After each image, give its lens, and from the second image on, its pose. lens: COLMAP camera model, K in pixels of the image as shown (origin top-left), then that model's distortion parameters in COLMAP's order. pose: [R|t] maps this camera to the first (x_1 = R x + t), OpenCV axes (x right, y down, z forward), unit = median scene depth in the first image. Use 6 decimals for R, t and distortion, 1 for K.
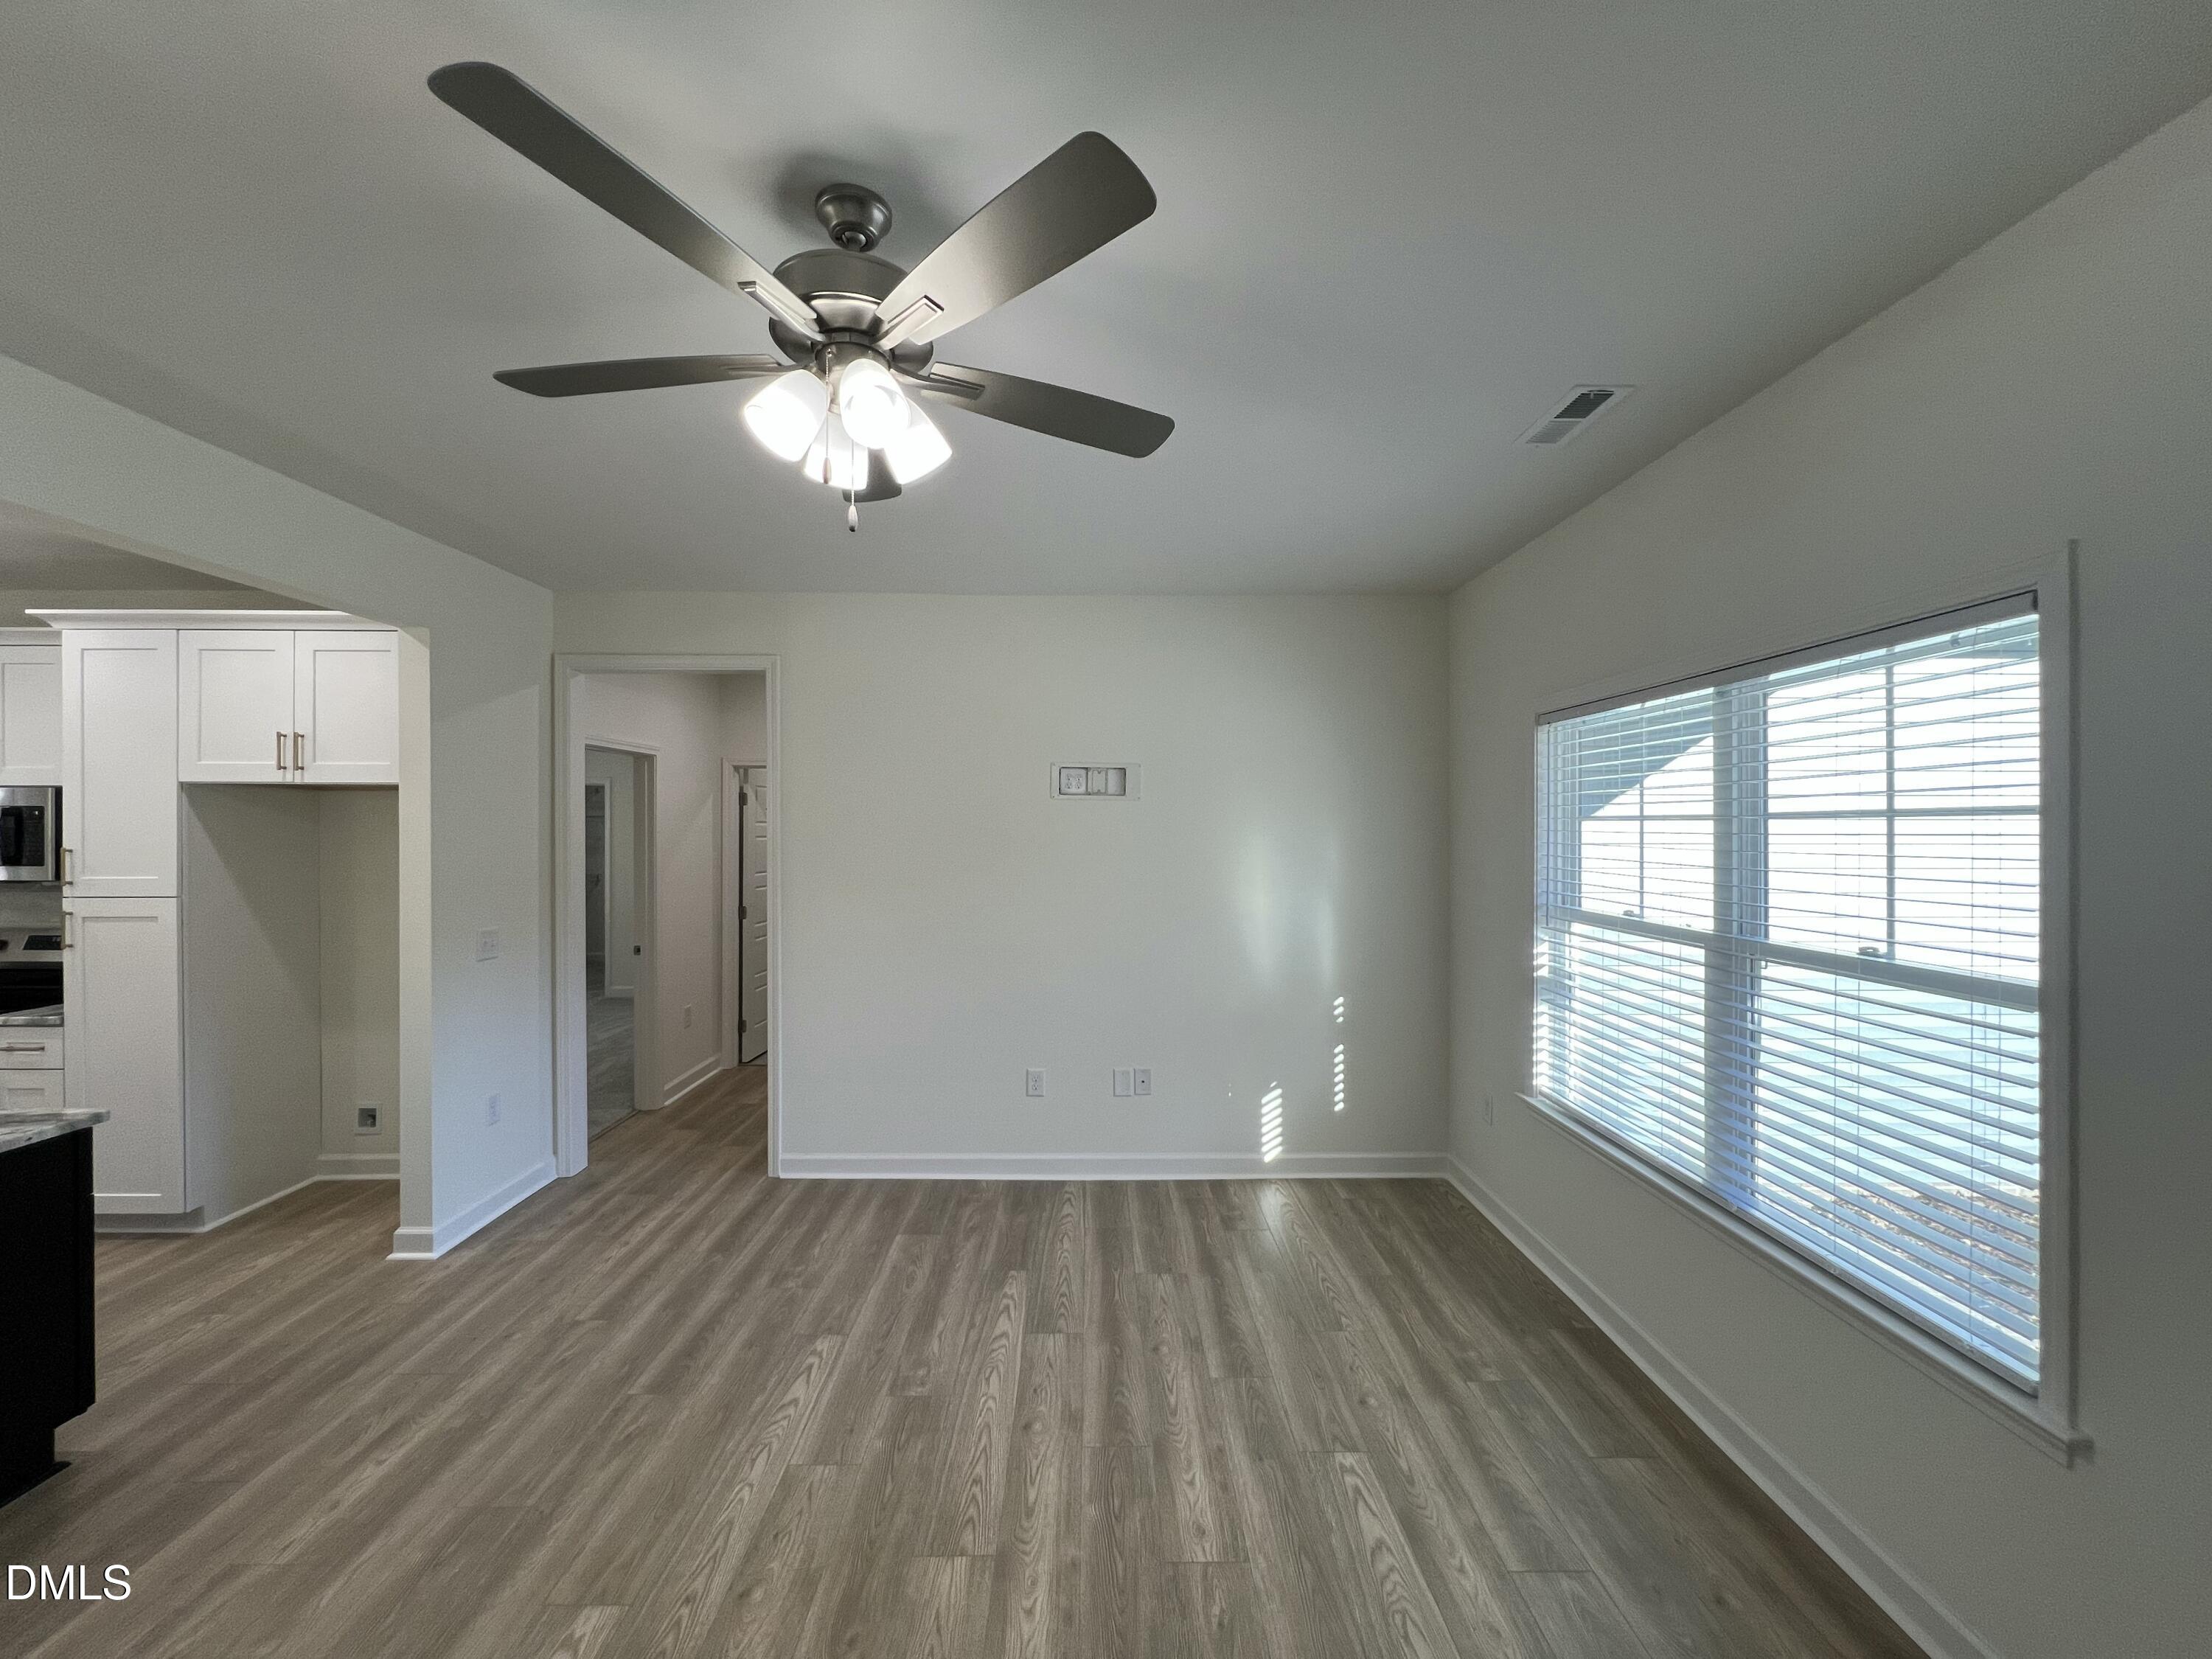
lens RADIAL K [[882.3, 0, 1102.3], [0, 882.3, 833.3], [0, 0, 1]] dist [-0.000948, -0.000065]
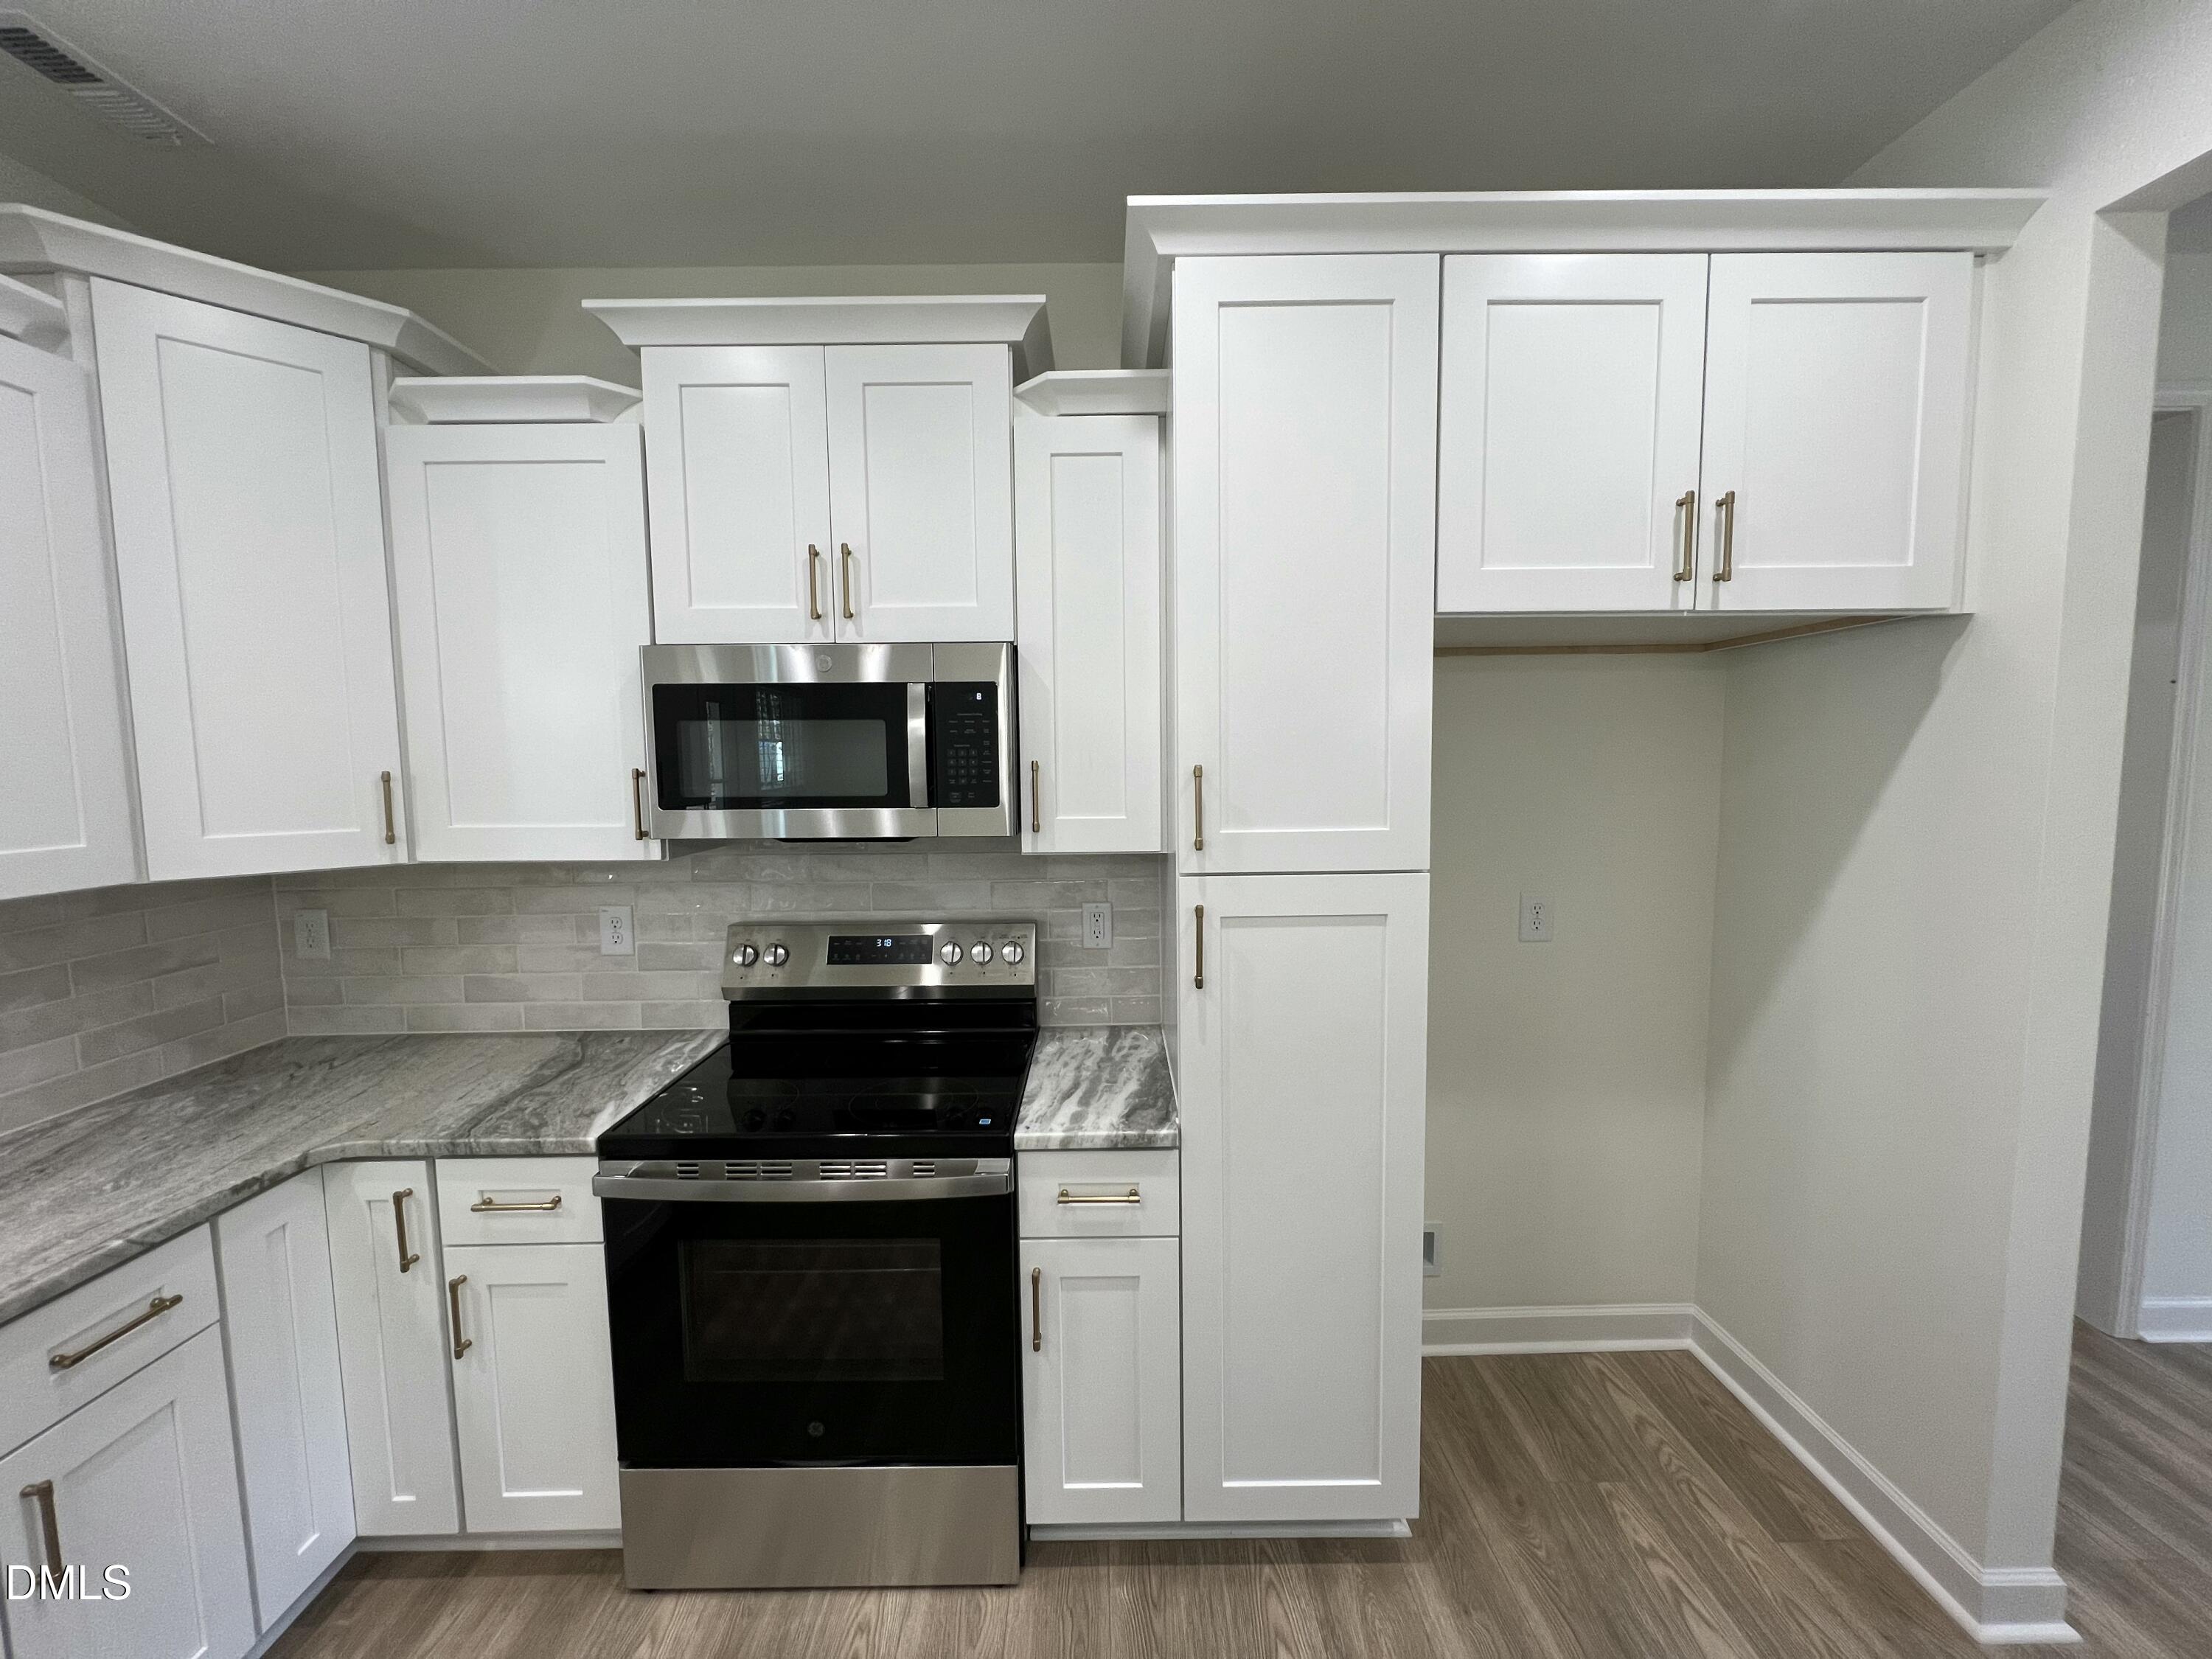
lens RADIAL K [[882.3, 0, 1103.8], [0, 882.3, 835.6], [0, 0, 1]] dist [-0.000948, -0.000065]
pose [[0.999898, -0.012934, -0.006067, -1.247090], [0.013401, 0.996339, 0.084431, 0.013982], [0.004953, -0.084503, 0.996411, 0.562868]]
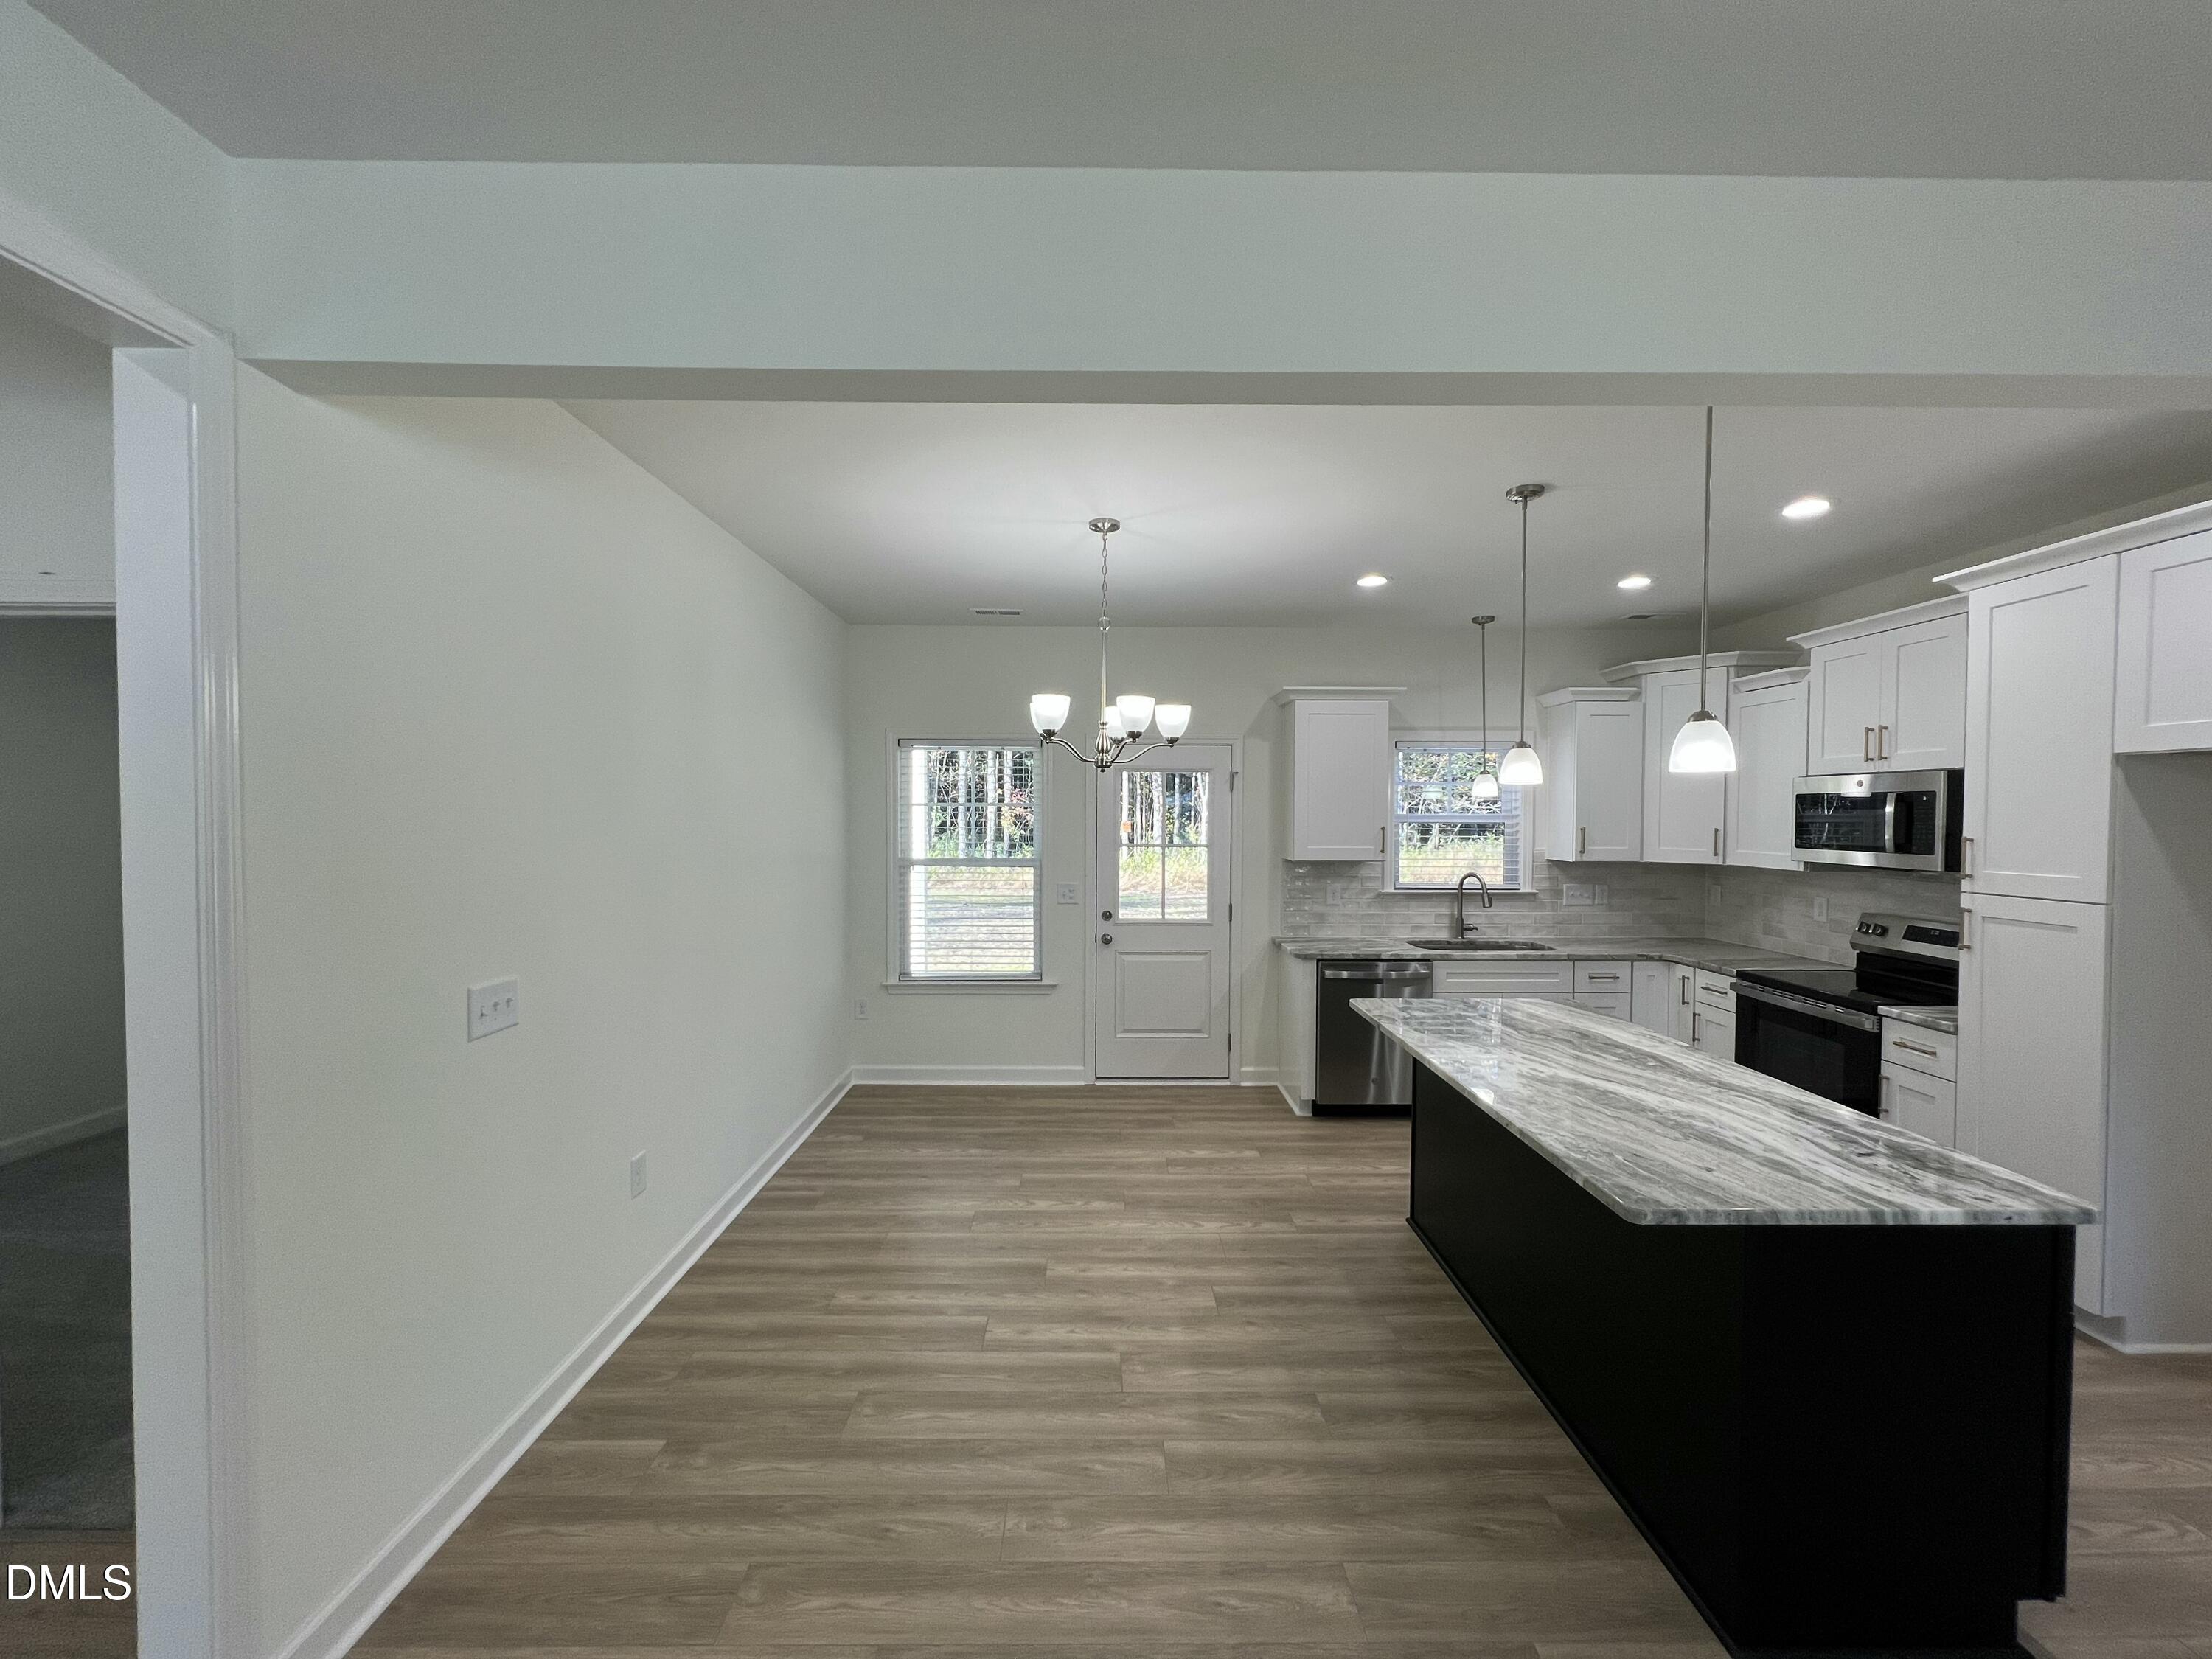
lens RADIAL K [[882.3, 0, 1104.4], [0, 882.3, 834.1], [0, 0, 1]] dist [-0.000948, -0.000065]
pose [[-0.002536, 0.021893, -0.999757, -0.290895], [-0.008182, 0.999726, 0.021913, 0.001682], [0.999963, 0.008236, -0.002356, 0.135110]]
